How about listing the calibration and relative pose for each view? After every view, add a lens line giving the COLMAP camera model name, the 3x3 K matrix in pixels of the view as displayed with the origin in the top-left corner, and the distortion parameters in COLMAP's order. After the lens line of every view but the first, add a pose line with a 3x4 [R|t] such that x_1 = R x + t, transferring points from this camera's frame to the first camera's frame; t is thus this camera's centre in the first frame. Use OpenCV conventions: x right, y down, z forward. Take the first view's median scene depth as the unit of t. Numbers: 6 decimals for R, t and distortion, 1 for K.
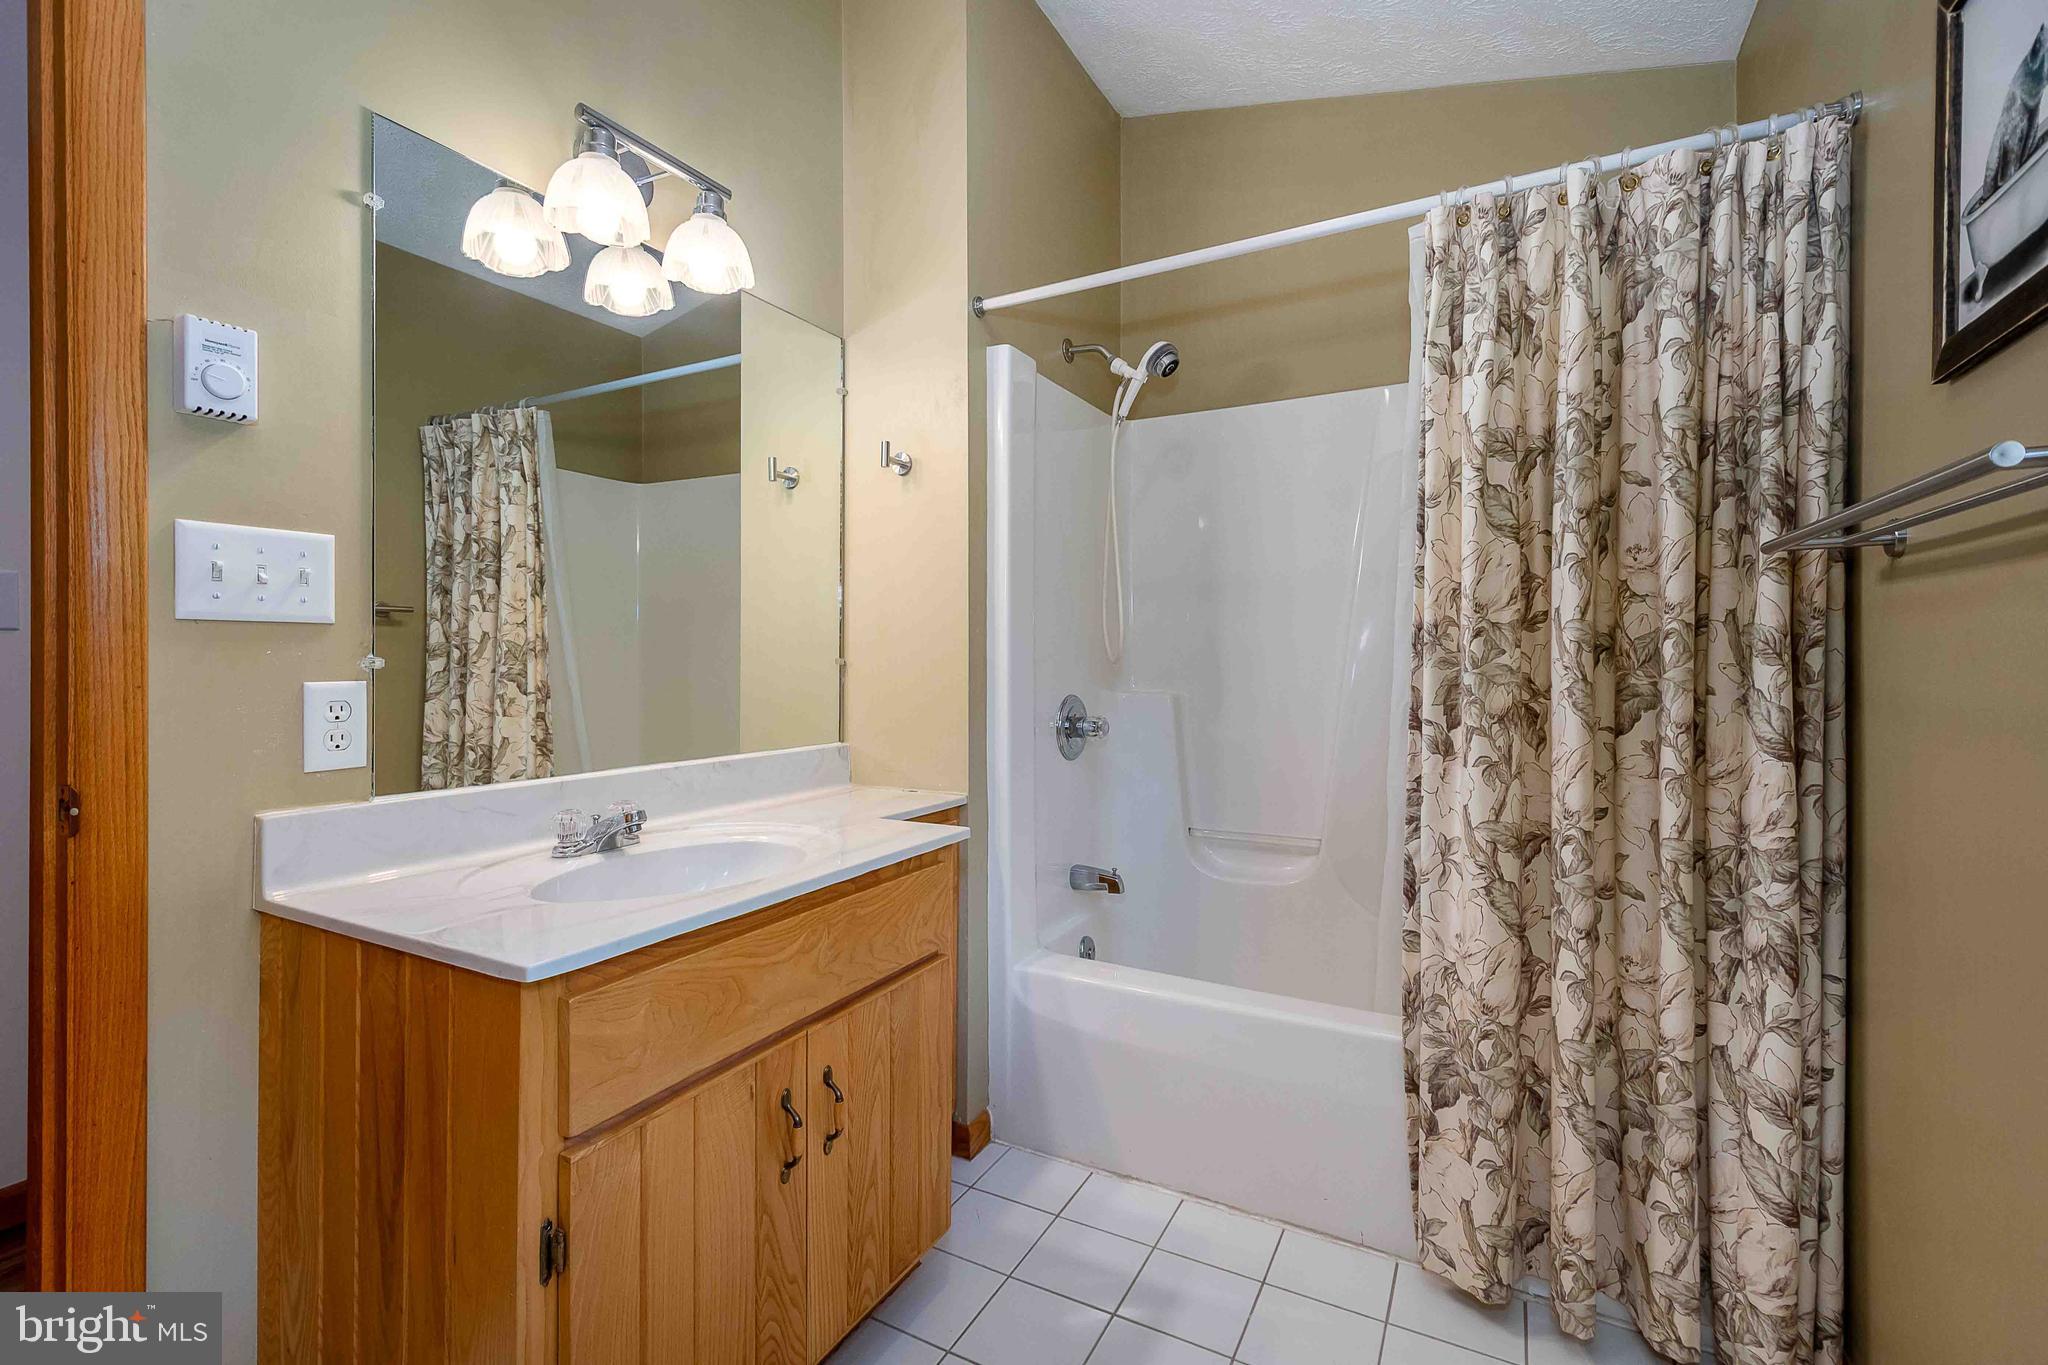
lens RADIAL K [[904.7, 0, 1022.9], [0, 904.7, 680.4], [0, 0, 1]] dist [0.014841, -0.004908]
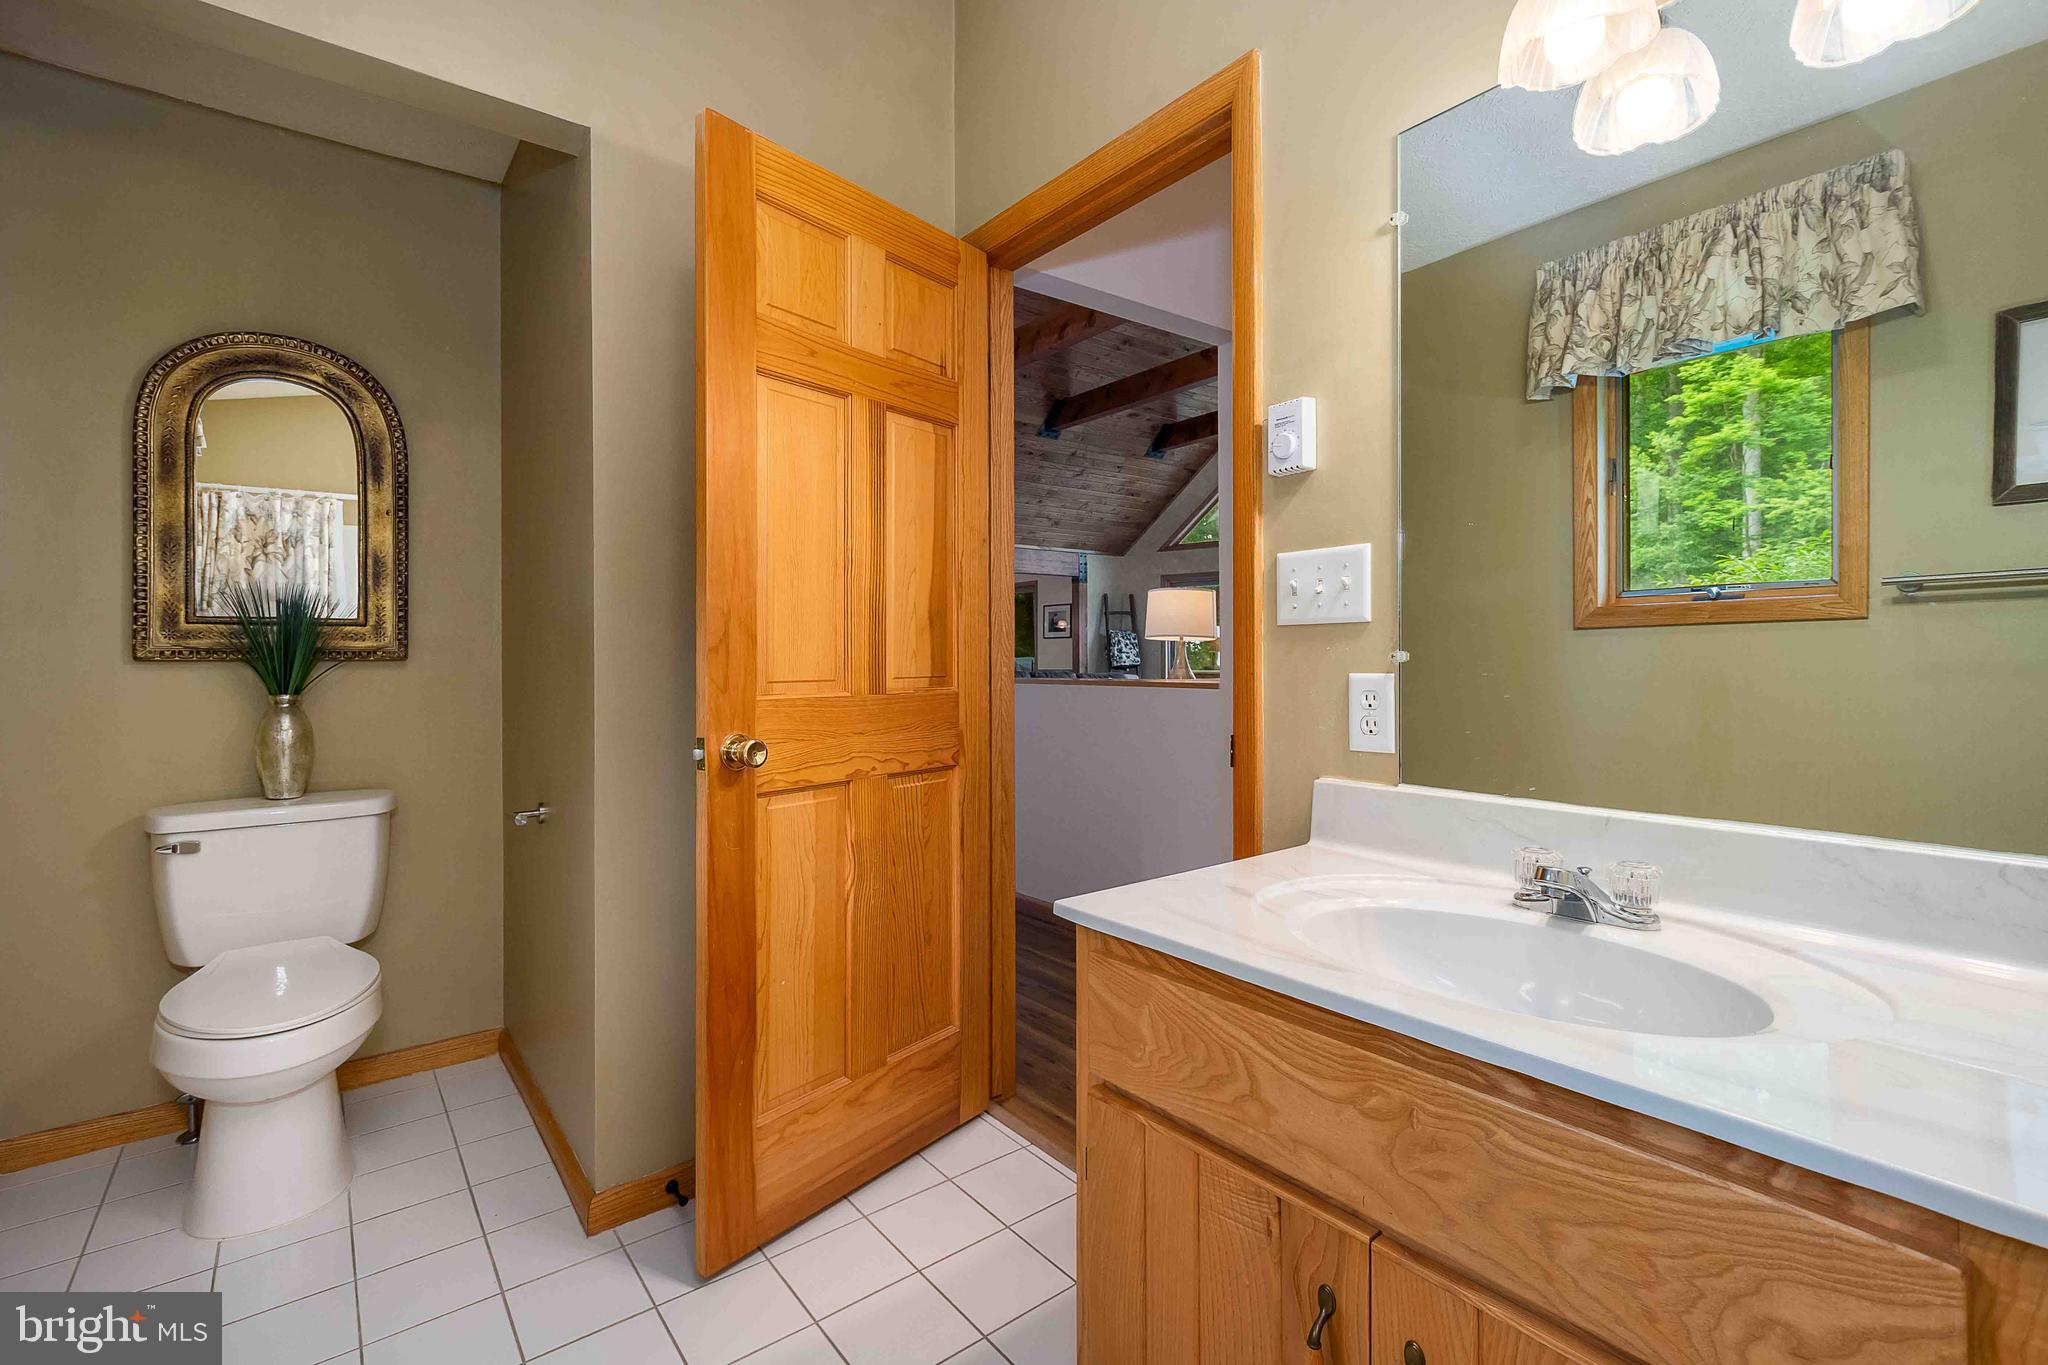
lens RADIAL K [[904.7, 0, 1004.5], [0, 904.7, 673.7], [0, 0, 1]] dist [0.014841, -0.004908]
pose [[-0.411969, 0.021612, -0.910942, 0.456393], [-0.011929, 0.999505, 0.029108, -0.026287], [0.911120, 0.022859, -0.411507, 1.057456]]
